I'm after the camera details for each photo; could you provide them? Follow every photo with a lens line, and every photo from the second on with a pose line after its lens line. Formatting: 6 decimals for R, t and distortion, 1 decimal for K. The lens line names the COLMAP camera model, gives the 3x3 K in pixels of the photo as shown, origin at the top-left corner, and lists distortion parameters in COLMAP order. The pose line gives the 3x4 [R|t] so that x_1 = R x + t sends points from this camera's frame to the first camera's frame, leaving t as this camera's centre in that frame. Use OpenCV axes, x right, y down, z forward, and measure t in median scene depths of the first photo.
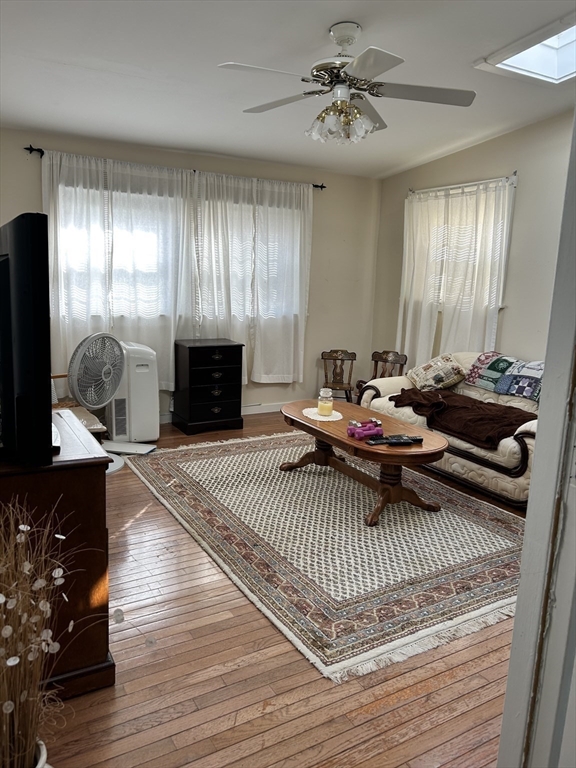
lens RADIAL K [[578.2, 0, 287.1], [0, 578.2, 381.9], [0, 0, 1]] dist [0.032699, -0.021998]
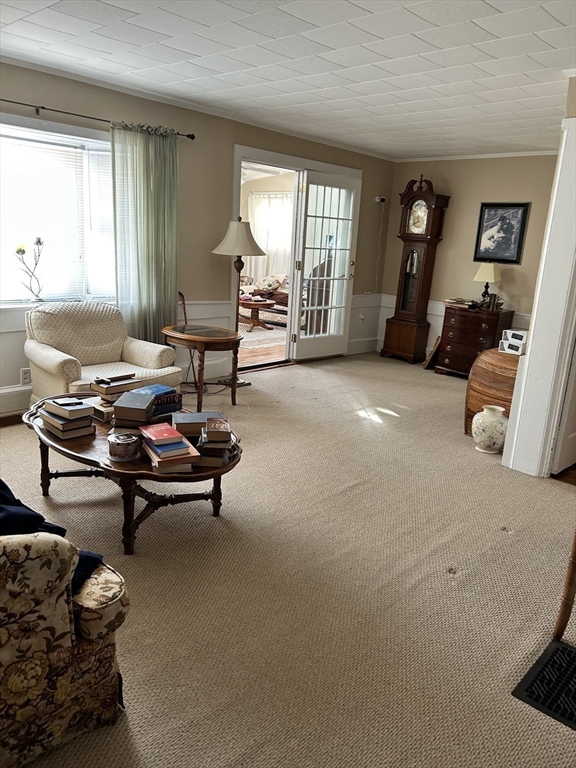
lens RADIAL K [[578.2, 0, 286.8], [0, 578.2, 386.3], [0, 0, 1]] dist [0.032699, -0.021998]
pose [[0.956026, -0.066138, 0.285727, -0.333828], [0.040979, 0.994808, 0.093158, 0.176048], [-0.290405, -0.077353, 0.953772, -1.161147]]
